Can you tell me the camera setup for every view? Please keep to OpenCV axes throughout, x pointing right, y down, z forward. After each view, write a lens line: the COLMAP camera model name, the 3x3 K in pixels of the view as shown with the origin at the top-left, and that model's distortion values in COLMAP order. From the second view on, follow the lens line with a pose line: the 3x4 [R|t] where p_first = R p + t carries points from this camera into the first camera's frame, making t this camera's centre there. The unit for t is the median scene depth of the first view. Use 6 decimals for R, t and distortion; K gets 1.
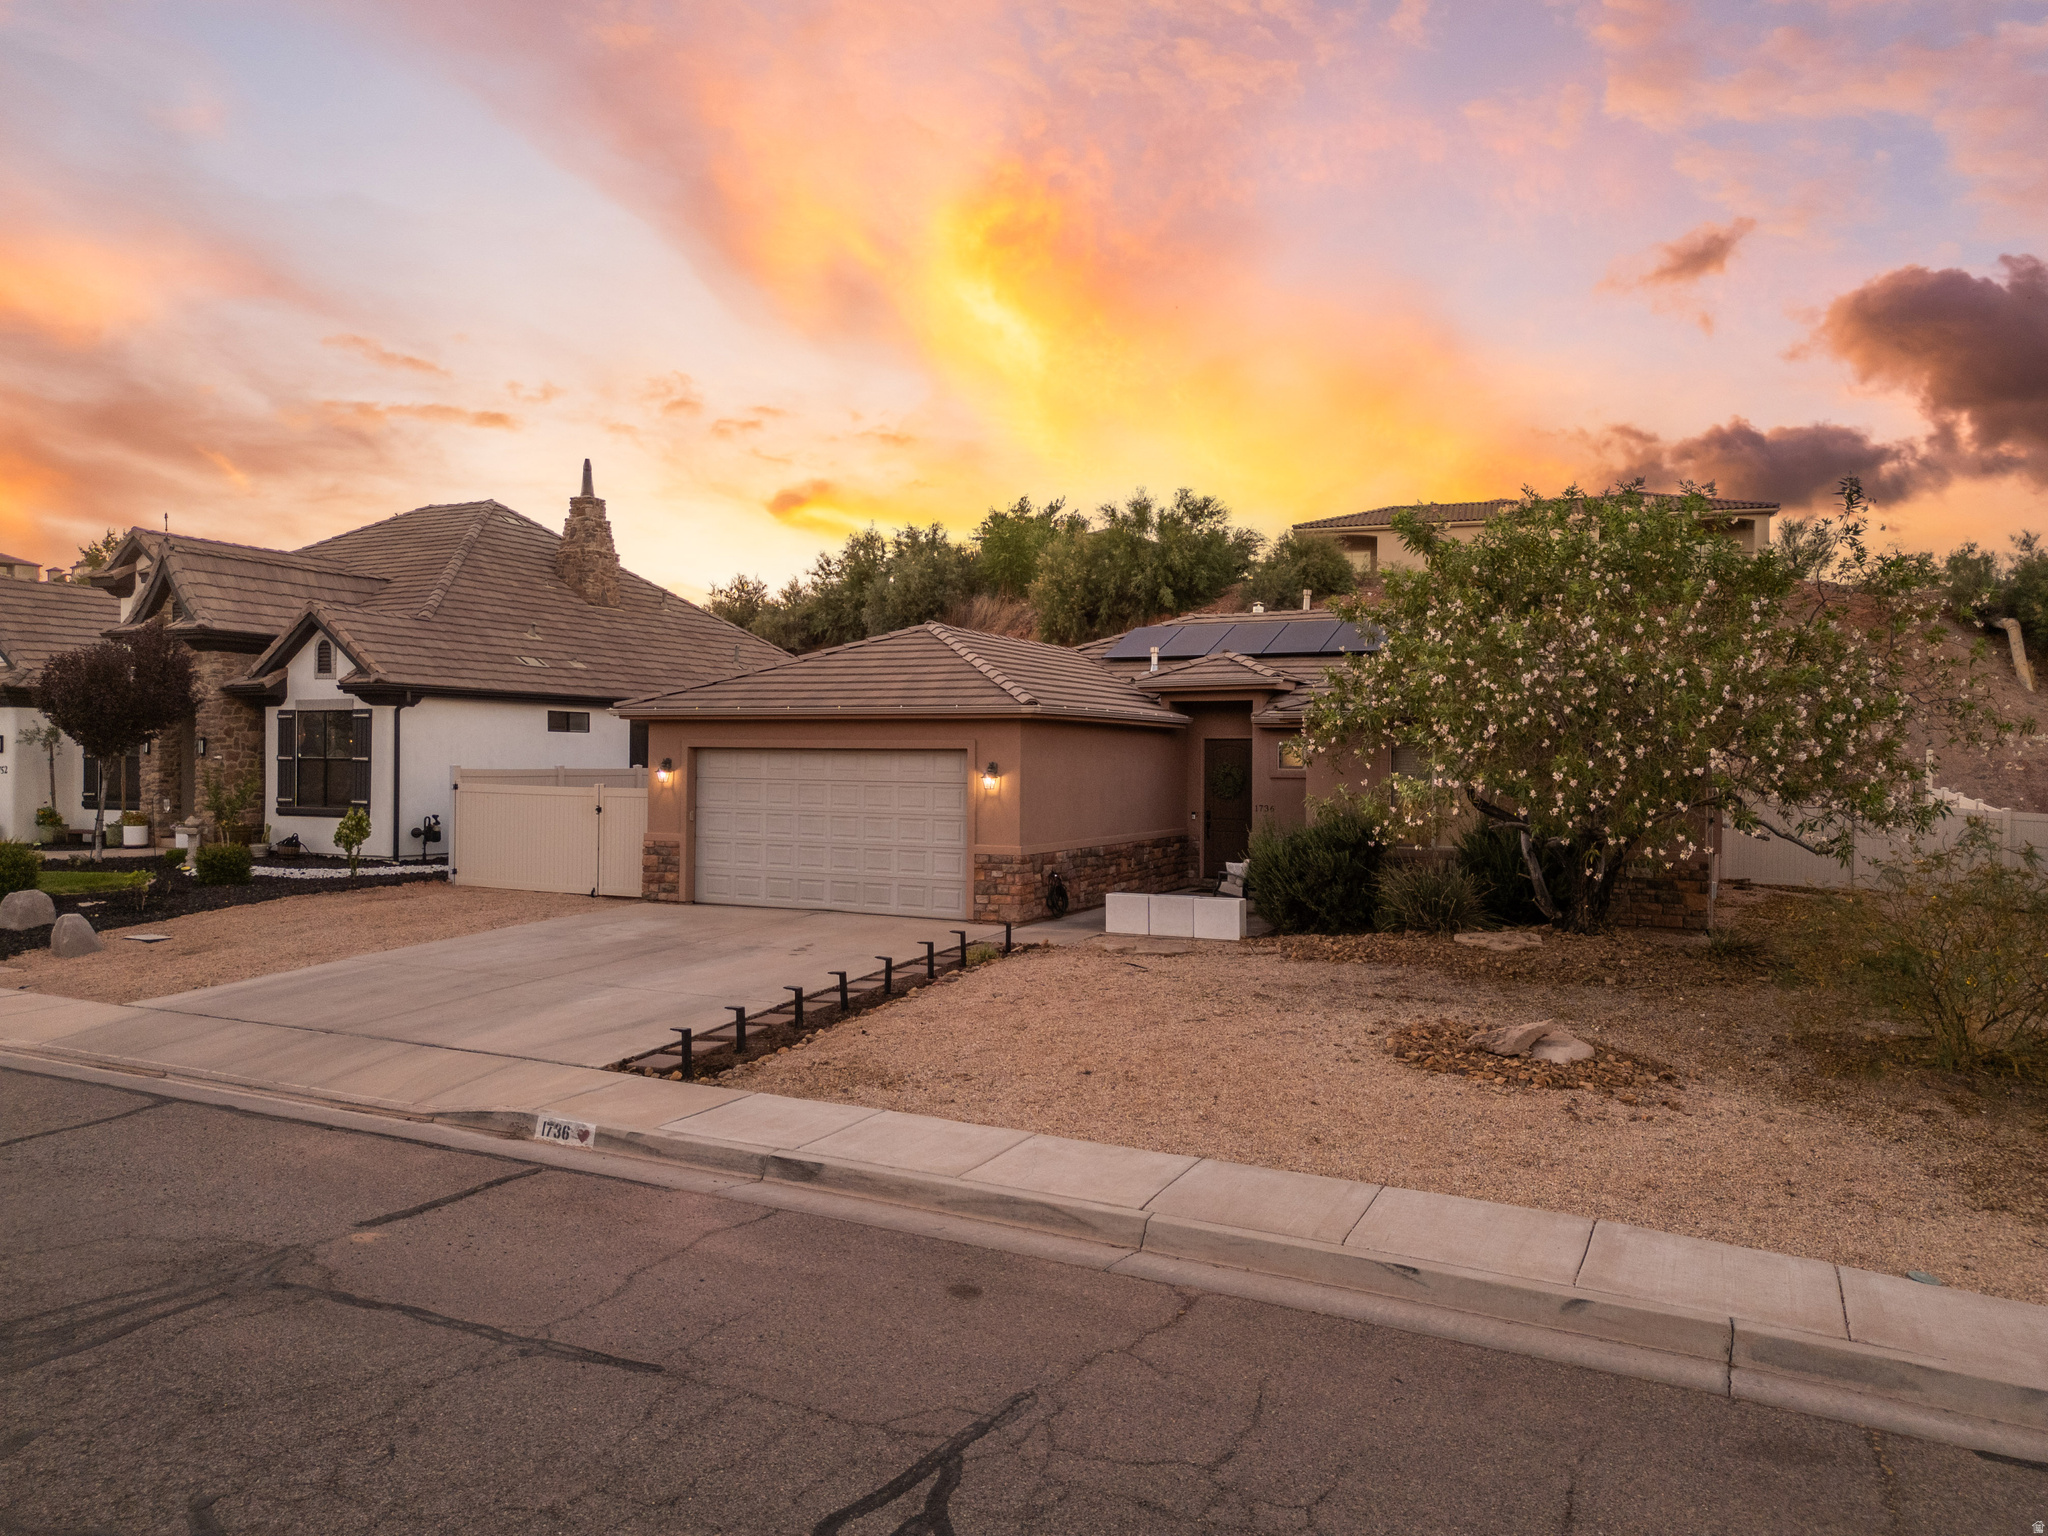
lens RADIAL K [[1443.3, 0, 1028.8], [0, 1443.3, 767.6], [0, 0, 1]] dist [0.063114, -0.053647]
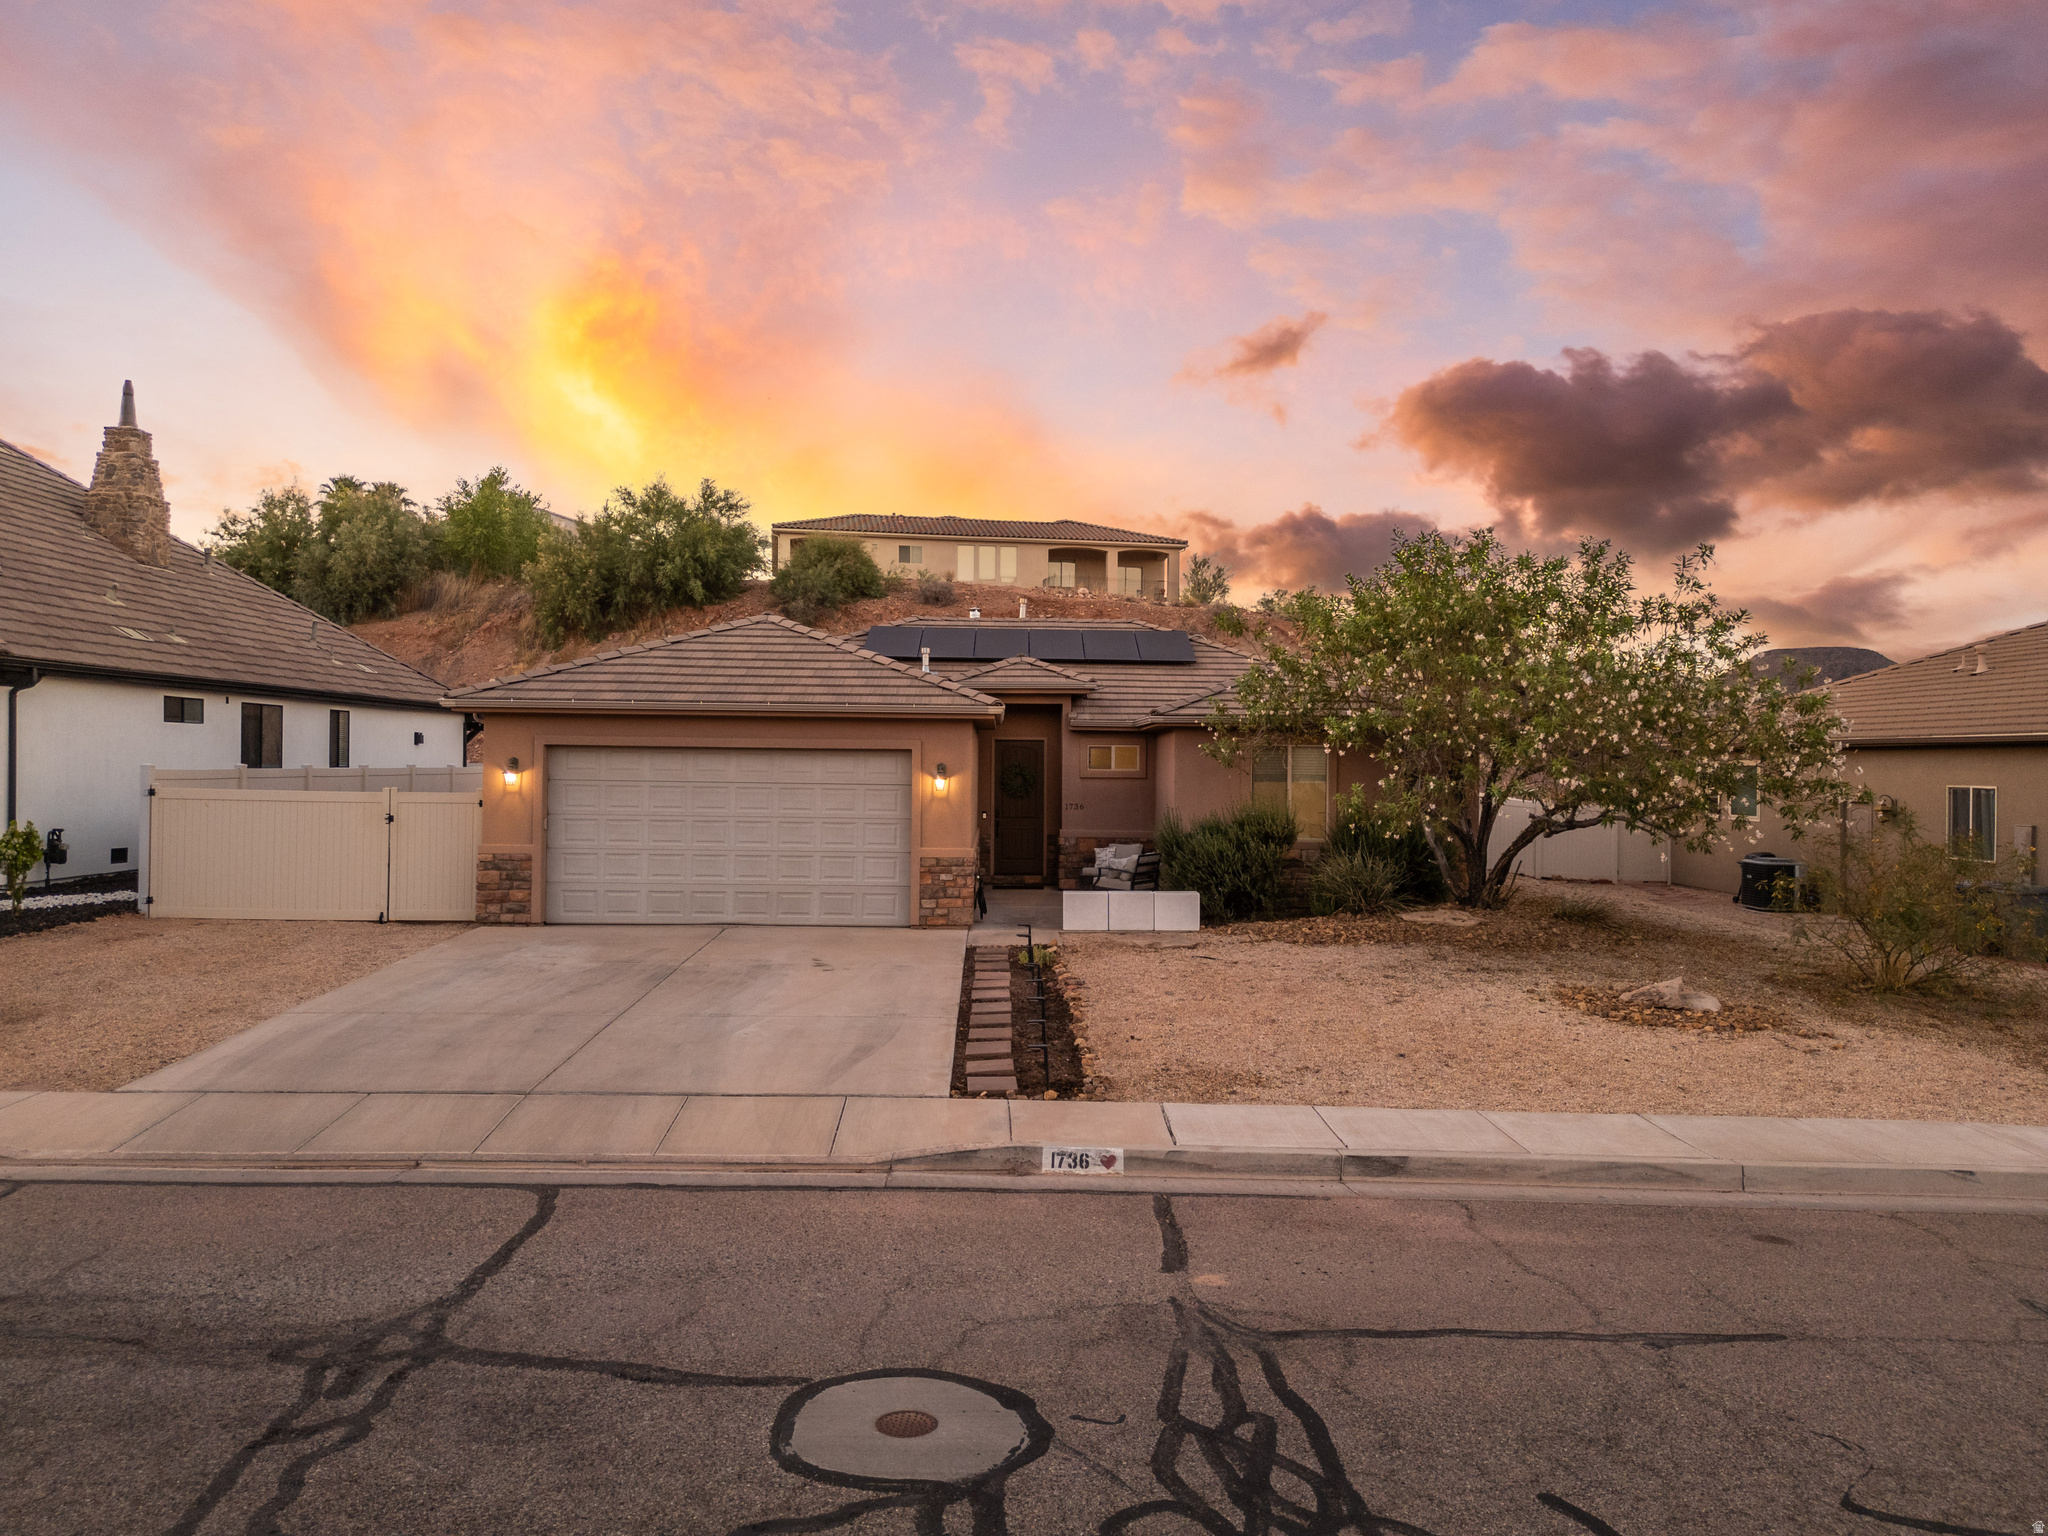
lens RADIAL K [[1443.3, 0, 1029.5], [0, 1443.3, 770.4], [0, 0, 1]] dist [0.063114, -0.053647]
pose [[0.887960, -0.000860, 0.459920, -0.379246], [-0.000980, 0.999992, 0.003763, -0.002426], [-0.459920, -0.003792, 0.887952, 0.090855]]
